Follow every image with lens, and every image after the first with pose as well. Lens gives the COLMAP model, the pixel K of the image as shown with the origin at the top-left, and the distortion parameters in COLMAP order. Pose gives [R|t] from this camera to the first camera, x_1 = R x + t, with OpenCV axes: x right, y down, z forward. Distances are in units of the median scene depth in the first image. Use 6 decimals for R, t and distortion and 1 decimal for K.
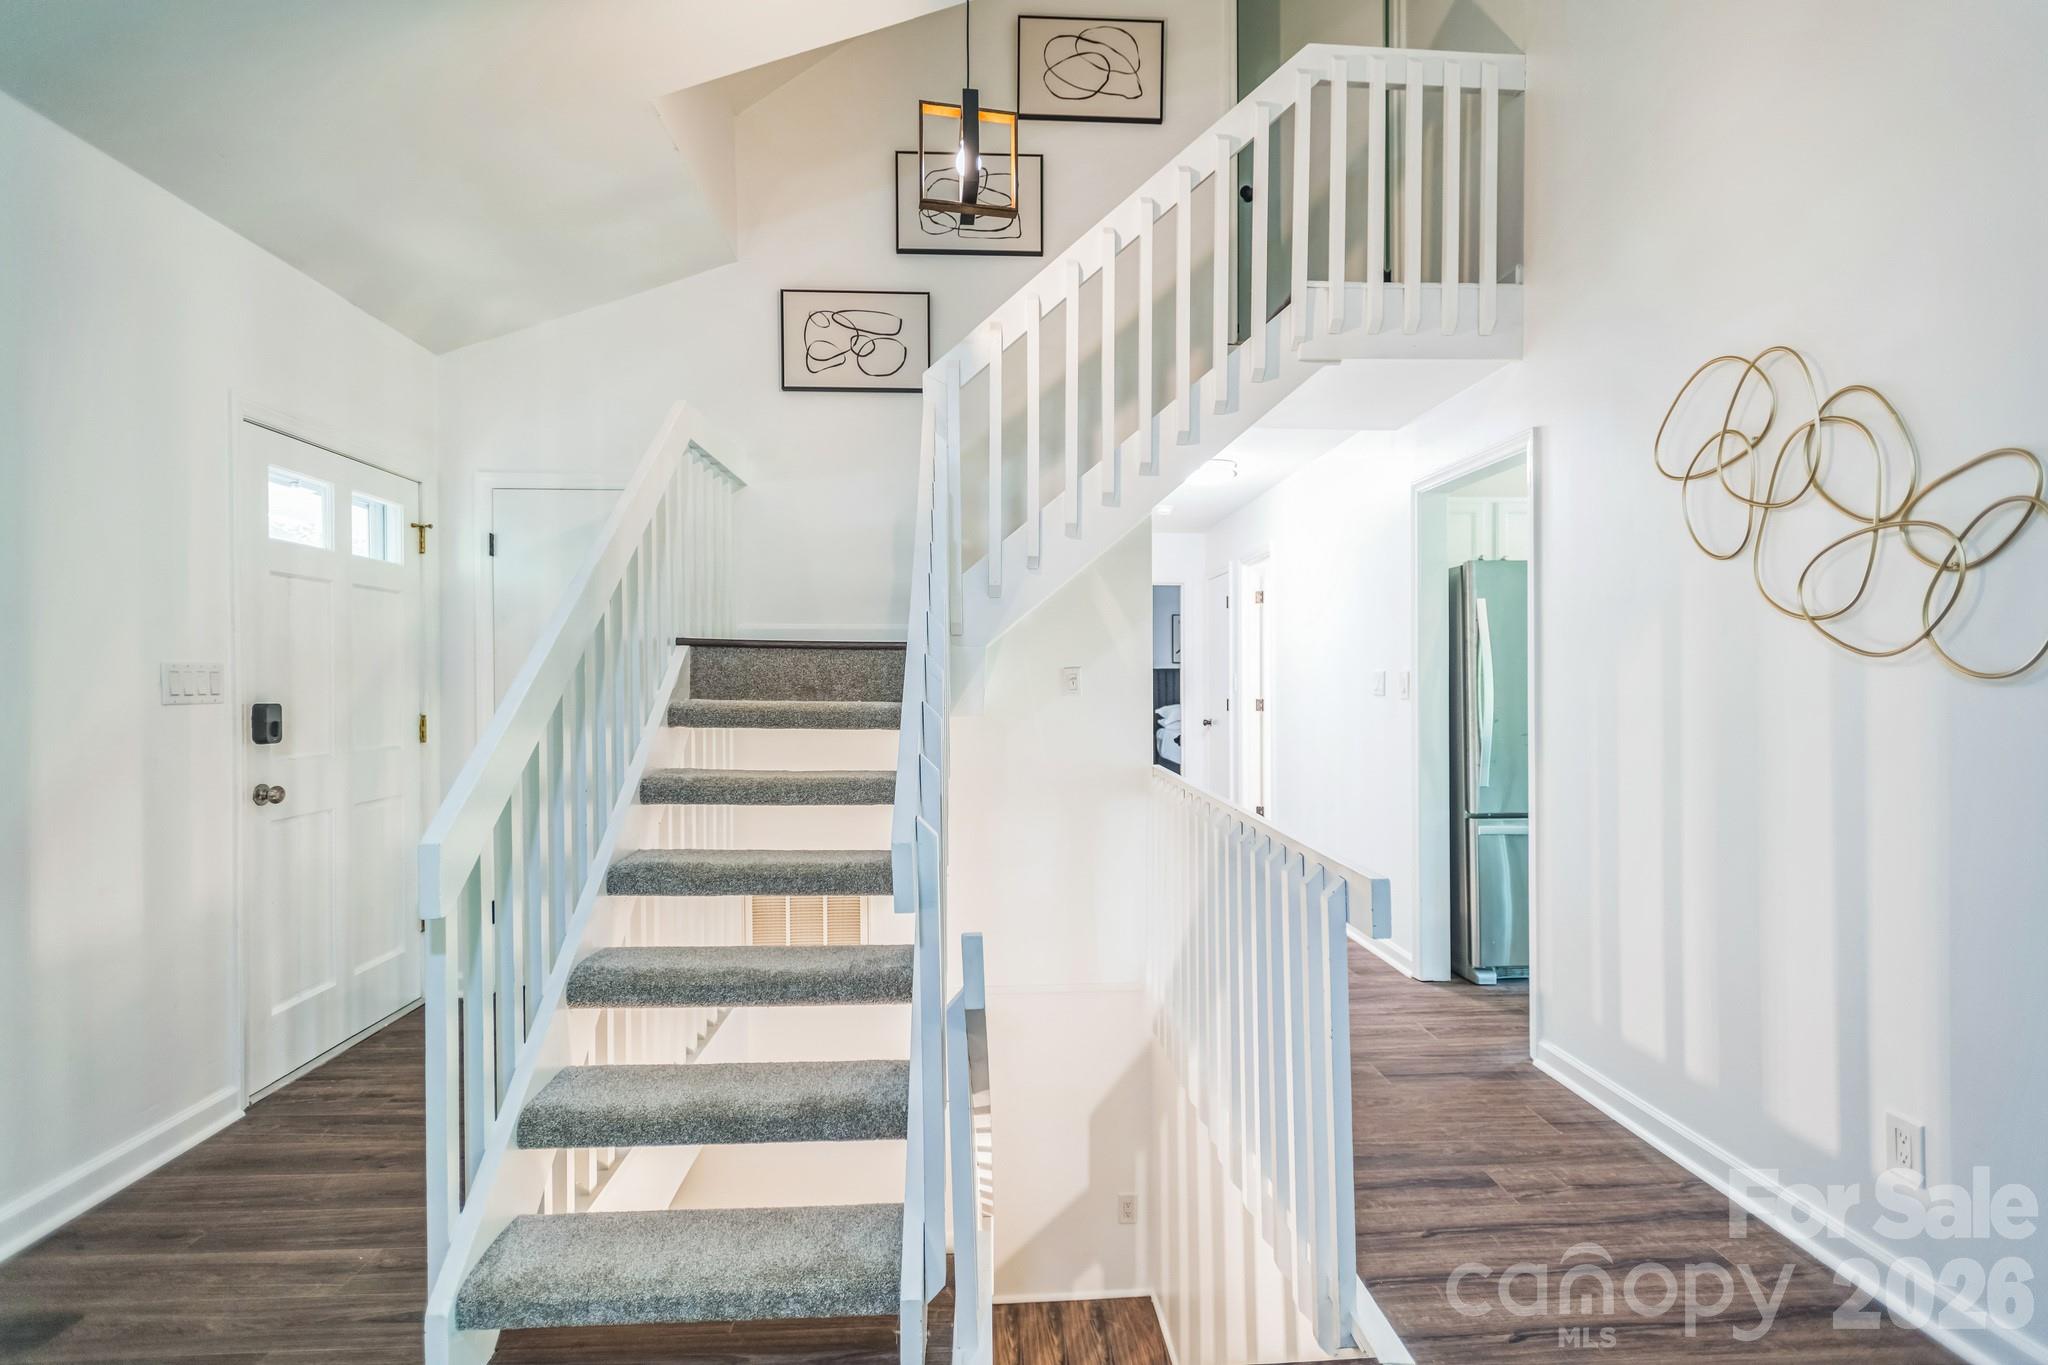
lens RADIAL K [[963.9, 0, 1030.5], [0, 963.9, 683.5], [0, 0, 1]] dist [0.018672, -0.005782]
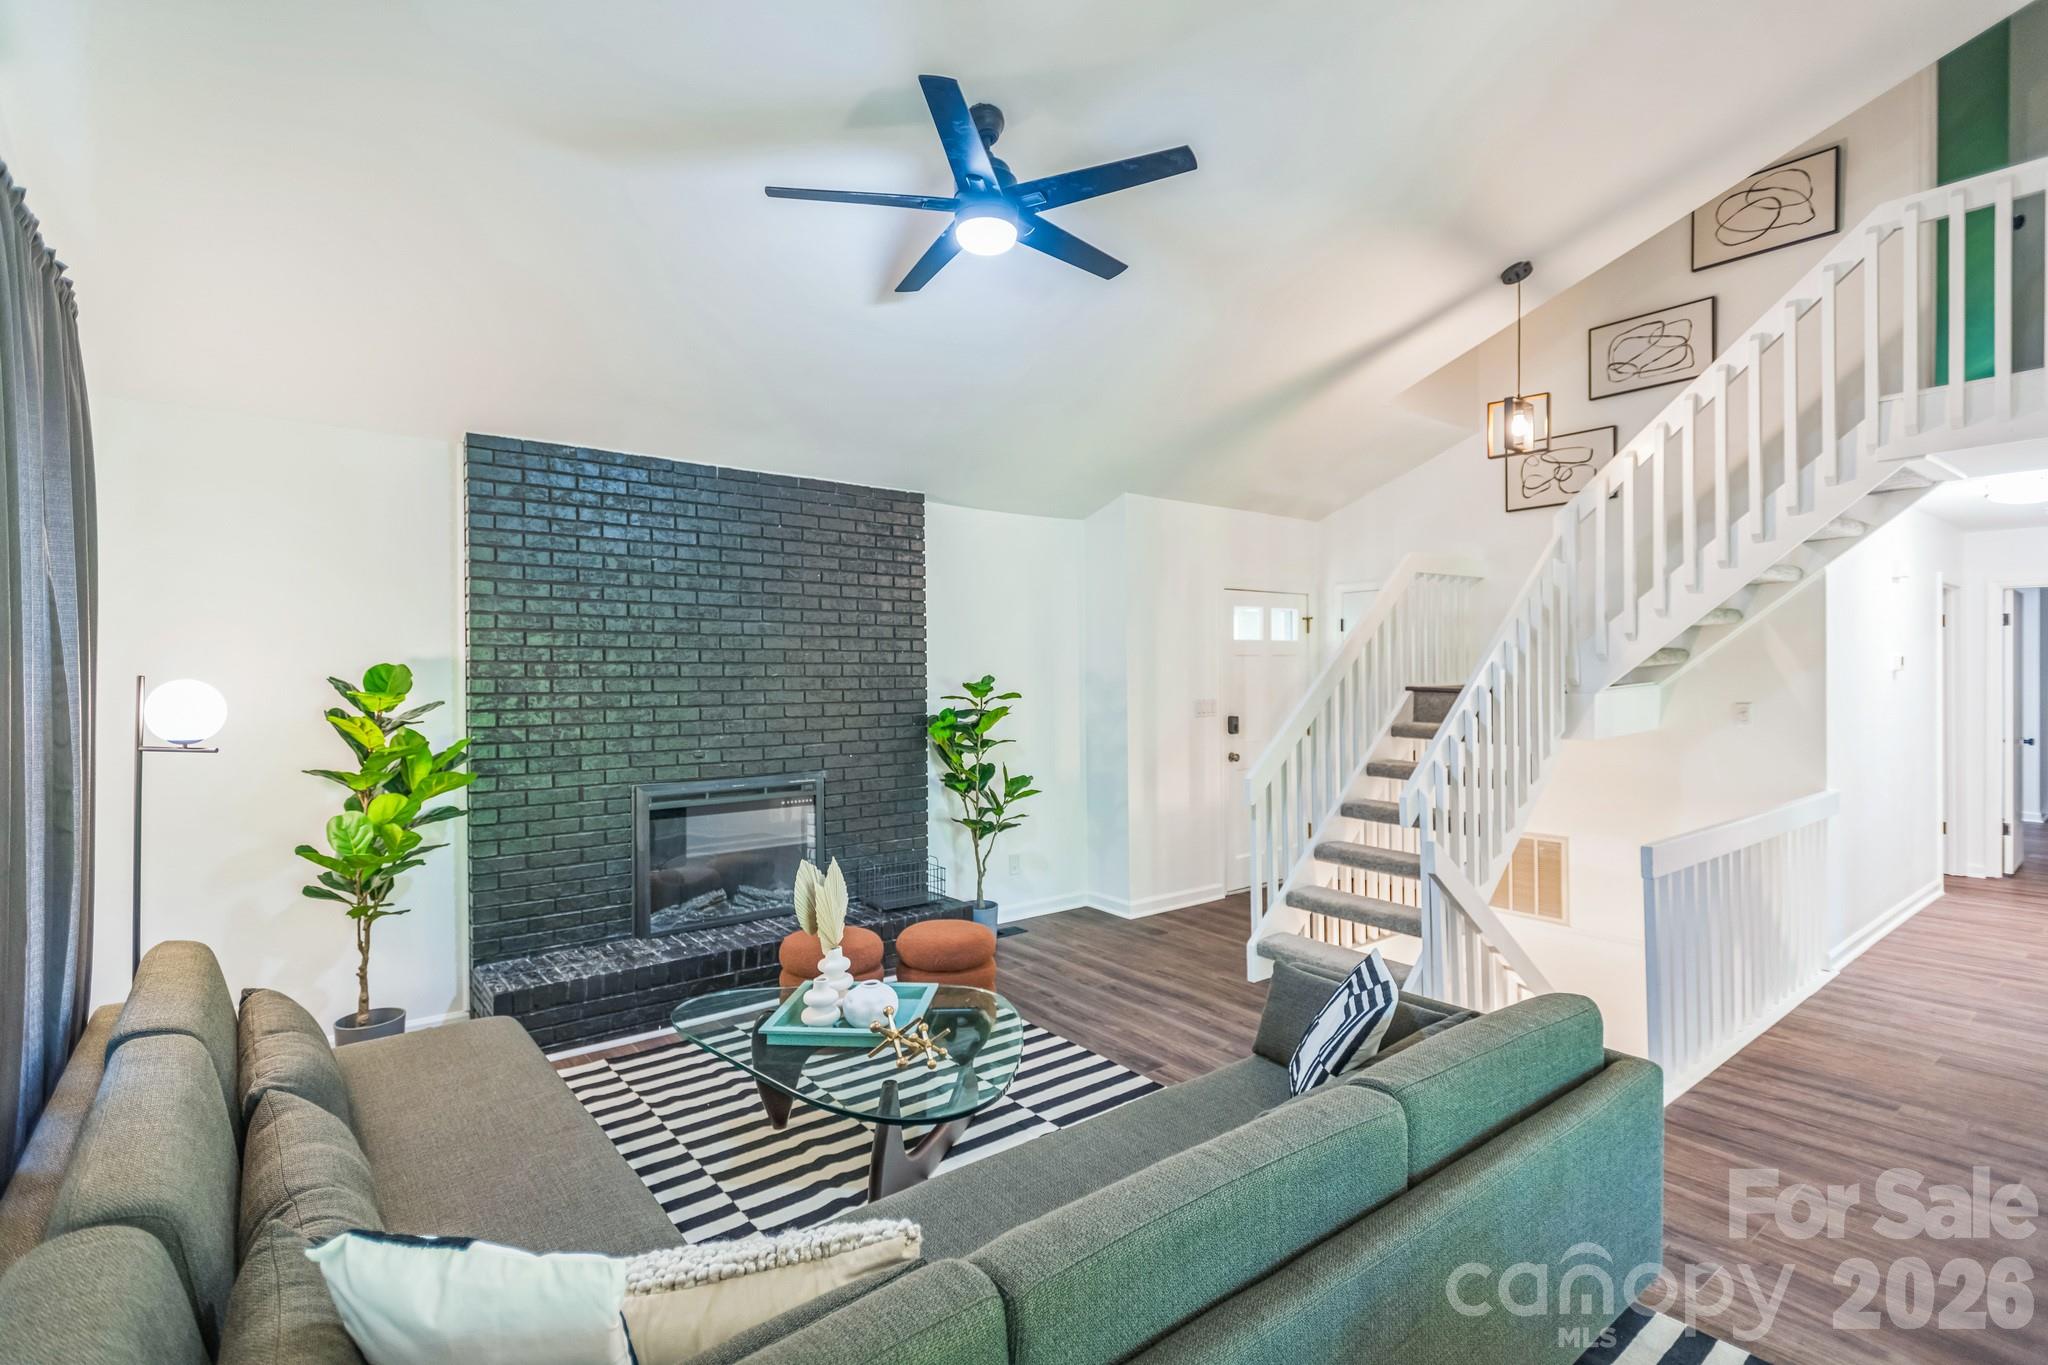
lens RADIAL K [[963.9, 0, 1025.8], [0, 963.9, 673.9], [0, 0, 1]] dist [0.018672, -0.005782]
pose [[0.570684, 0.001317, -0.821169, 0.696298], [0.004998, 0.999975, 0.005078, -0.082701], [0.821155, -0.007002, 0.570663, -0.594174]]
